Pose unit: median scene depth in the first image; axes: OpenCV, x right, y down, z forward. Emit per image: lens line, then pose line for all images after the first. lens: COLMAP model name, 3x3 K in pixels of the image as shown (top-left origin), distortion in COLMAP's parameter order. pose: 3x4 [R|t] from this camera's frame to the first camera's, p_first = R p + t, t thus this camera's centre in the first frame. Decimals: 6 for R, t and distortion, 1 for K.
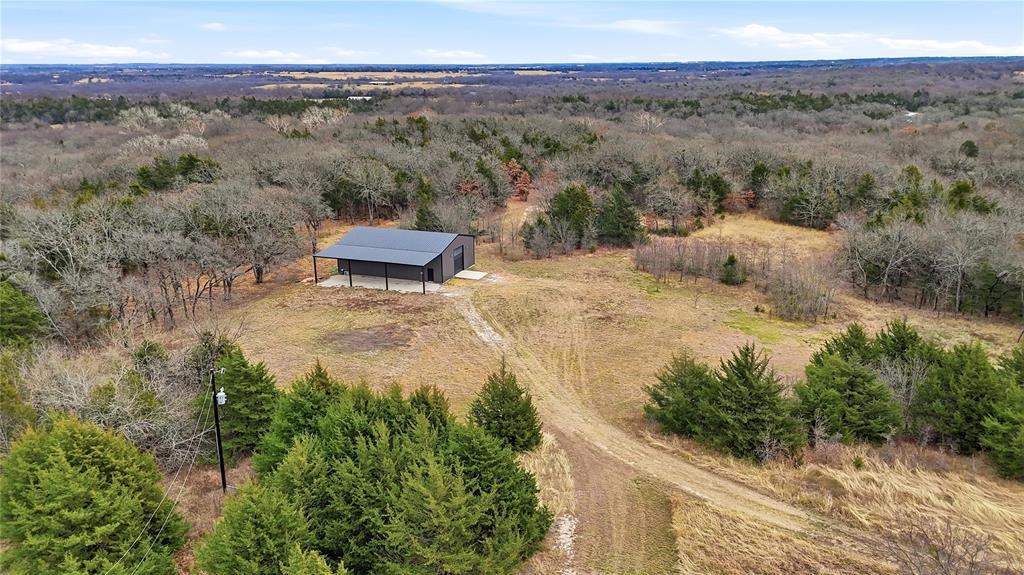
lens RADIAL K [[751.3, 0, 513.3], [0, 751.3, 285.3], [0, 0, 1]] dist [0.081019, -0.074592]
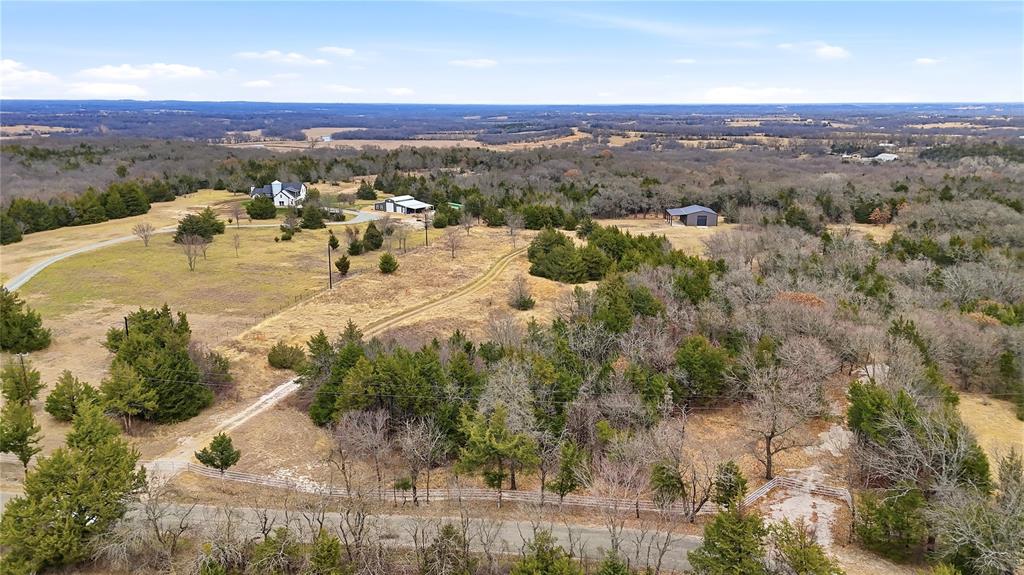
lens RADIAL K [[751.3, 0, 511.5], [0, 751.3, 290.1], [0, 0, 1]] dist [0.081019, -0.074592]
pose [[0.284581, 0.237632, -0.928733, 2.030347], [-0.274944, 0.948323, 0.158397, -0.036274], [0.918379, 0.210273, 0.335210, -0.384114]]
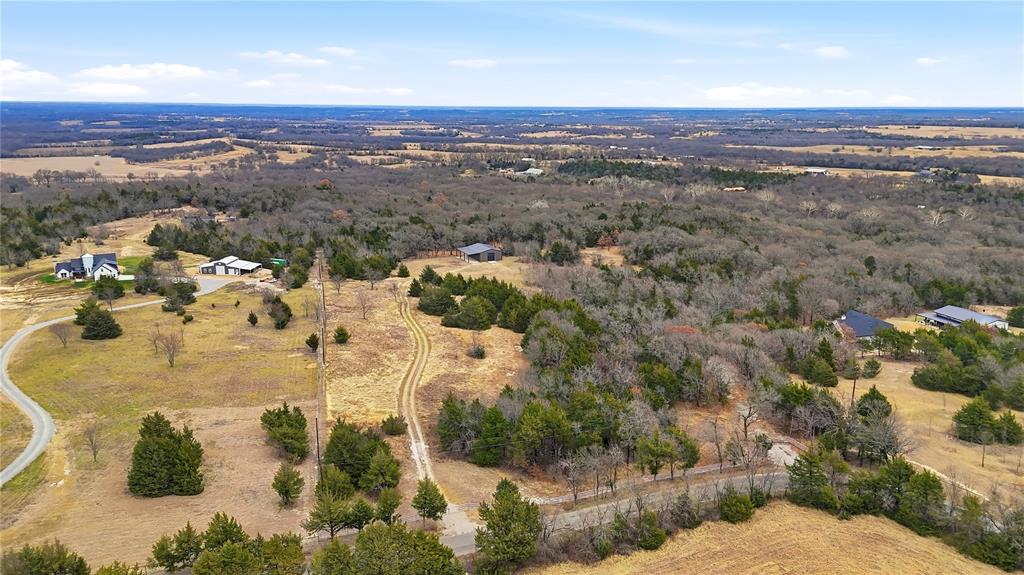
lens RADIAL K [[751.3, 0, 513.8], [0, 751.3, 292.2], [0, 0, 1]] dist [0.081019, -0.074592]
pose [[0.697521, 0.182682, -0.692887, 2.061458], [-0.211938, 0.976290, 0.044048, -0.044708], [0.684505, 0.116124, 0.719700, -1.120596]]
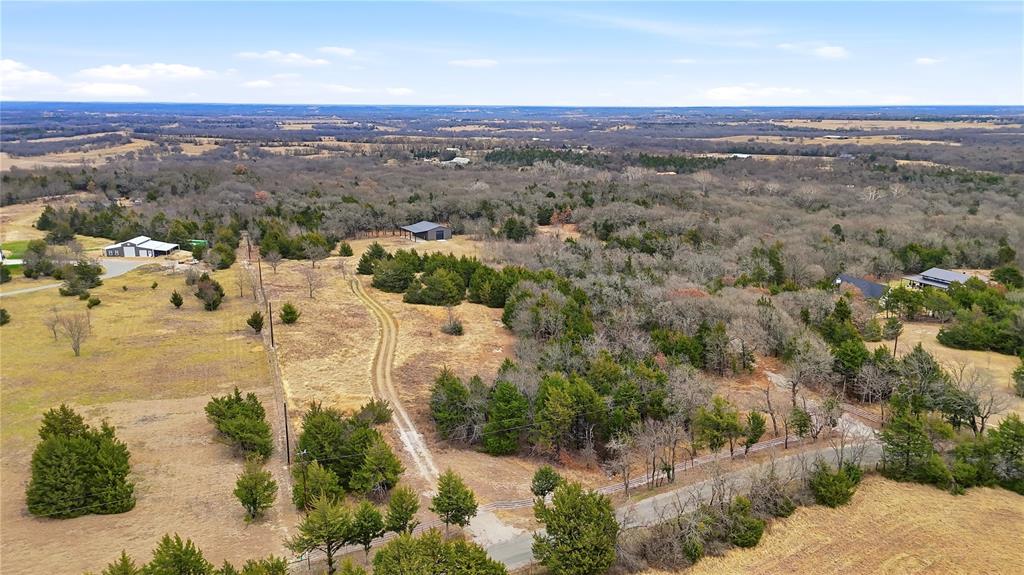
lens RADIAL K [[751.3, 0, 514.6], [0, 751.3, 293.8], [0, 0, 1]] dist [0.081019, -0.074592]
pose [[0.774241, 0.163817, -0.611322, 1.822180], [-0.187503, 0.981929, 0.025657, 0.055678], [0.604478, 0.094760, 0.790966, -1.027059]]
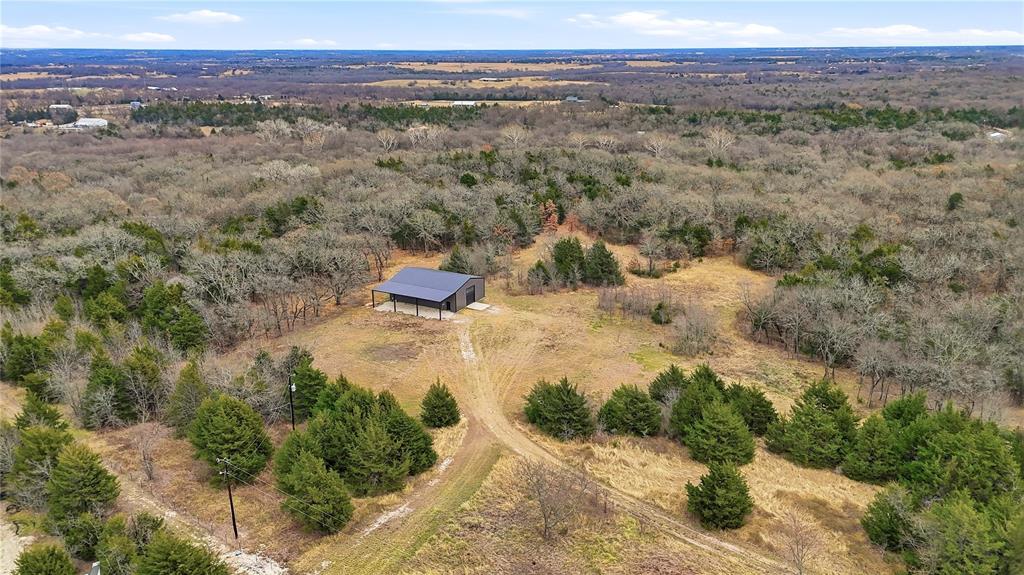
lens RADIAL K [[751.3, 0, 513.4], [0, 751.3, 283.6], [0, 0, 1]] dist [0.081019, -0.074592]
pose [[0.988695, 0.047782, -0.142124, 0.195556], [-0.045372, 0.998767, 0.020150, -0.082377], [0.142912, -0.013474, 0.989644, -0.379066]]
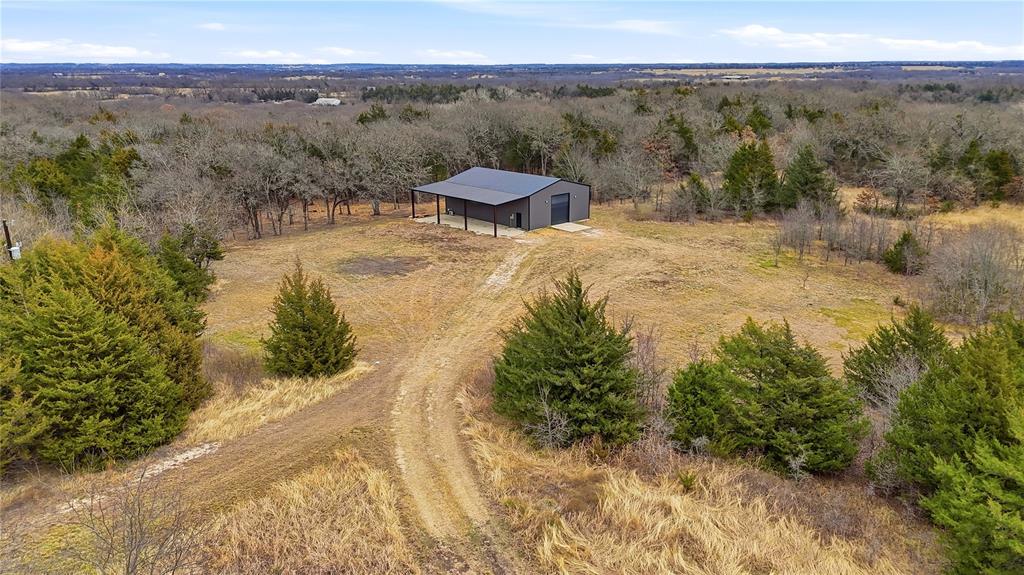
lens RADIAL K [[751.3, 0, 515.0], [0, 751.3, 287.4], [0, 0, 1]] dist [0.081019, -0.074592]
pose [[0.894838, 0.129612, -0.427159, 0.246539], [-0.128553, 0.991204, 0.031459, 0.033534], [0.427479, 0.026762, 0.903629, 0.170474]]
